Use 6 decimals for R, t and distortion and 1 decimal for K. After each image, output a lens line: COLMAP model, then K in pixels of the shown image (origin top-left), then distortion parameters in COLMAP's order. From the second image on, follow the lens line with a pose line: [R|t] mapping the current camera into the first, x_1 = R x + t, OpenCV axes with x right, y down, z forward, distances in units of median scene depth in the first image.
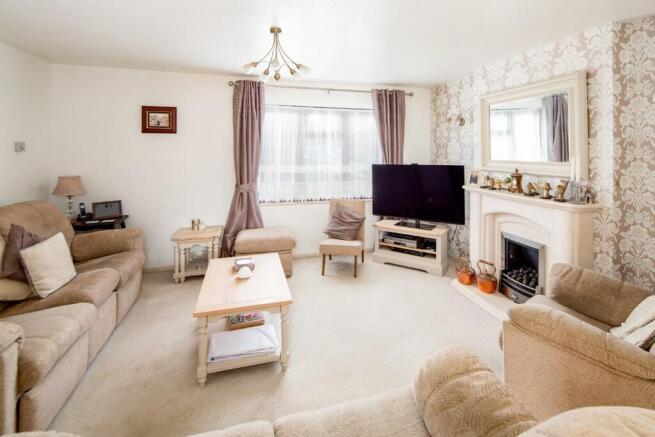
lens RADIAL K [[315.9, 0, 343.0], [0, 315.9, 147.5], [0, 0, 1]] dist [0.000882, -0.000242]
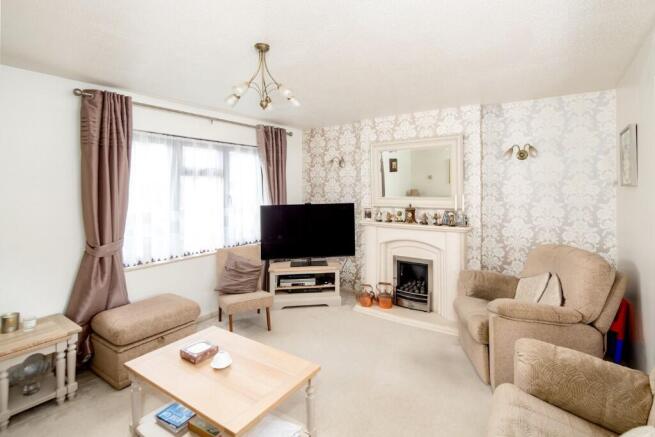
lens RADIAL K [[320.4, 0, 329.7], [0, 320.4, 184.4], [0, 0, 1]] dist [0.000207, -0.000441]
pose [[0.766473, -0.004639, 0.642260, -0.409985], [0.004069, 0.999989, 0.002367, -0.012638], [-0.642264, 0.000799, 0.766483, 0.173102]]
